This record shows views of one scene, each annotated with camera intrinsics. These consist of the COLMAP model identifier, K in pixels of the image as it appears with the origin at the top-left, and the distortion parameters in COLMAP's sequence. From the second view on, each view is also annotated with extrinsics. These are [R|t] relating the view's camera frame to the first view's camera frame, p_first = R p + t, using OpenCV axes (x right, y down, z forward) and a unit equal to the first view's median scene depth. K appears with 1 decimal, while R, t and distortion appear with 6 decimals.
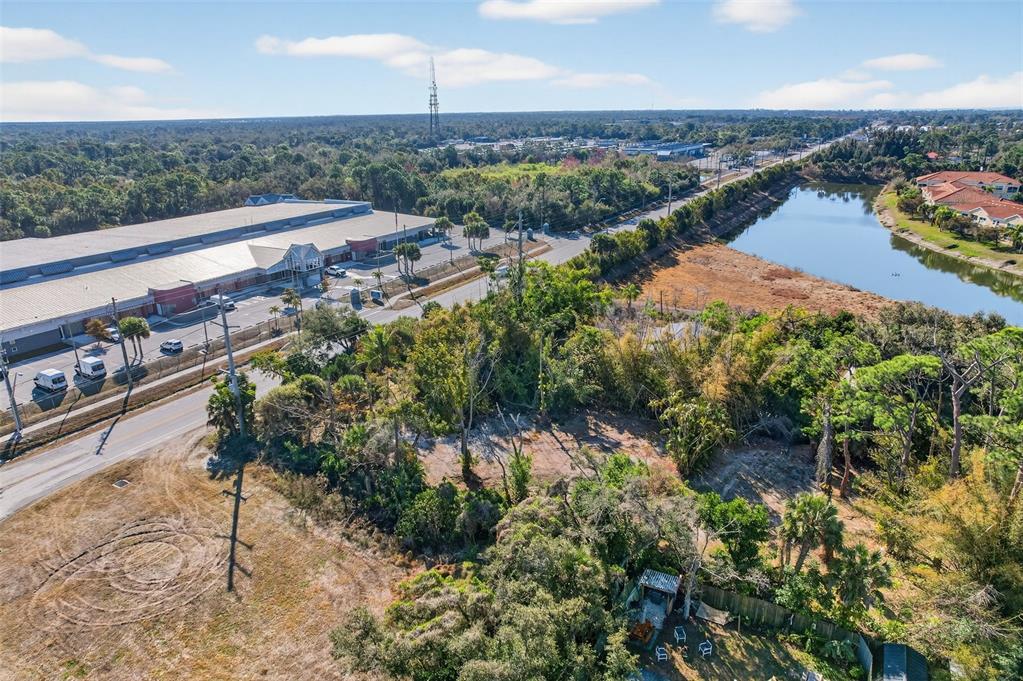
lens RADIAL K [[653.8, 0, 511.5], [0, 653.8, 340.5], [0, 0, 1]] dist [-0.073383, 0.072339]
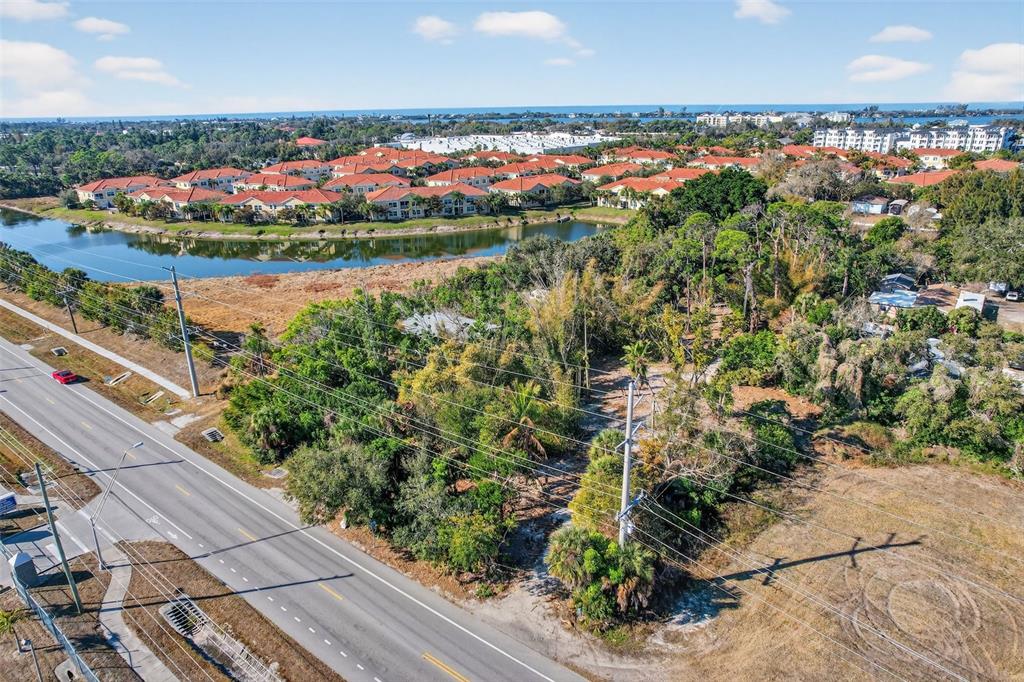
lens RADIAL K [[654.4, 0, 512.0], [0, 654.4, 341.0], [0, 0, 1]] dist [-0.073383, 0.072339]
pose [[0.114290, -0.326302, 0.938331, -0.690624], [0.344281, 0.898998, 0.270690, -0.215781], [-0.931884, 0.292112, 0.215086, 0.636680]]
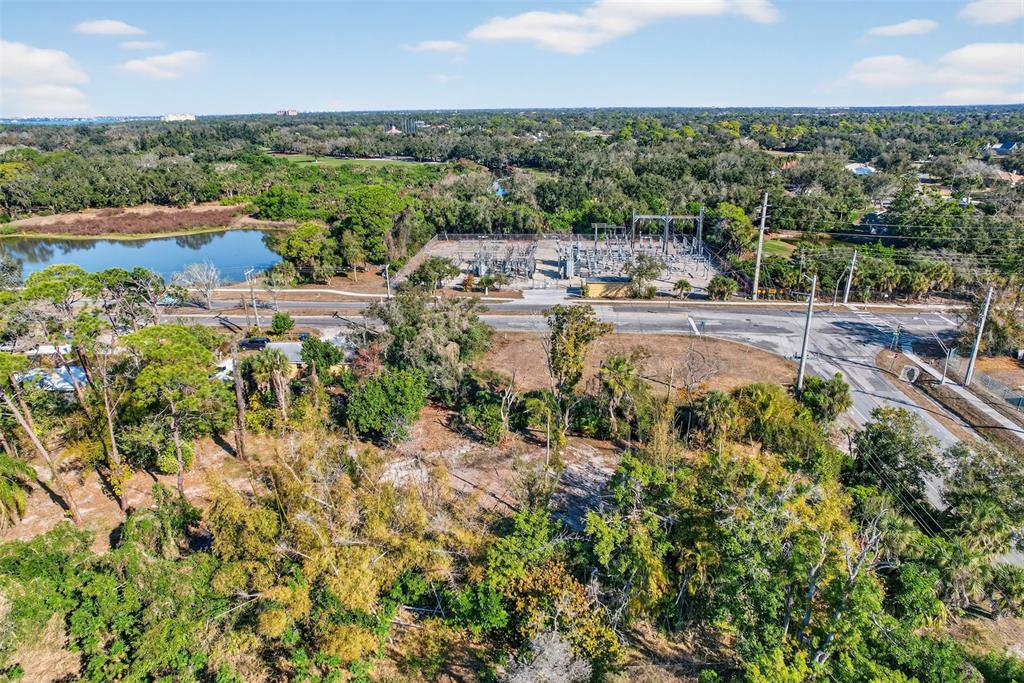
lens RADIAL K [[654.4, 0, 512.0], [0, 654.4, 341.5], [0, 0, 1]] dist [-0.073383, 0.072339]
pose [[-0.889103, 0.181030, -0.420386, 0.262745], [-0.127611, 0.783999, 0.607504, -0.359997], [0.439559, 0.593779, -0.673955, 1.009775]]
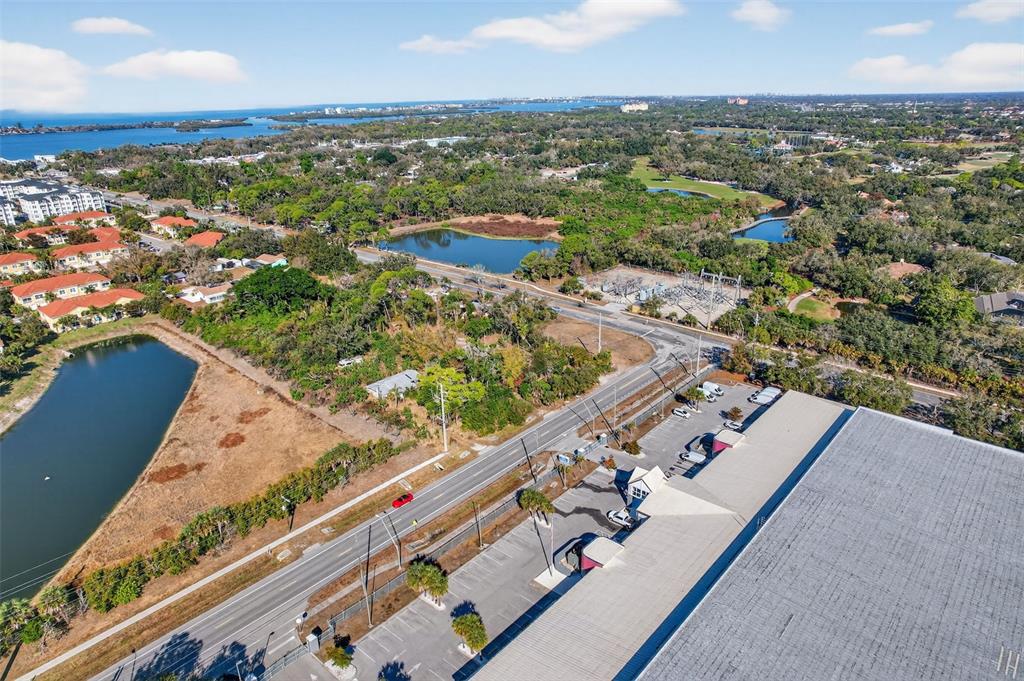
lens RADIAL K [[654.4, 0, 512.0], [0, 654.4, 340.5], [0, 0, 1]] dist [-0.073383, 0.072339]
pose [[-0.983382, -0.036487, 0.177845, -0.384938], [0.087442, 0.763296, 0.640104, -1.196677], [-0.159103, 0.645018, -0.747421, 2.134123]]
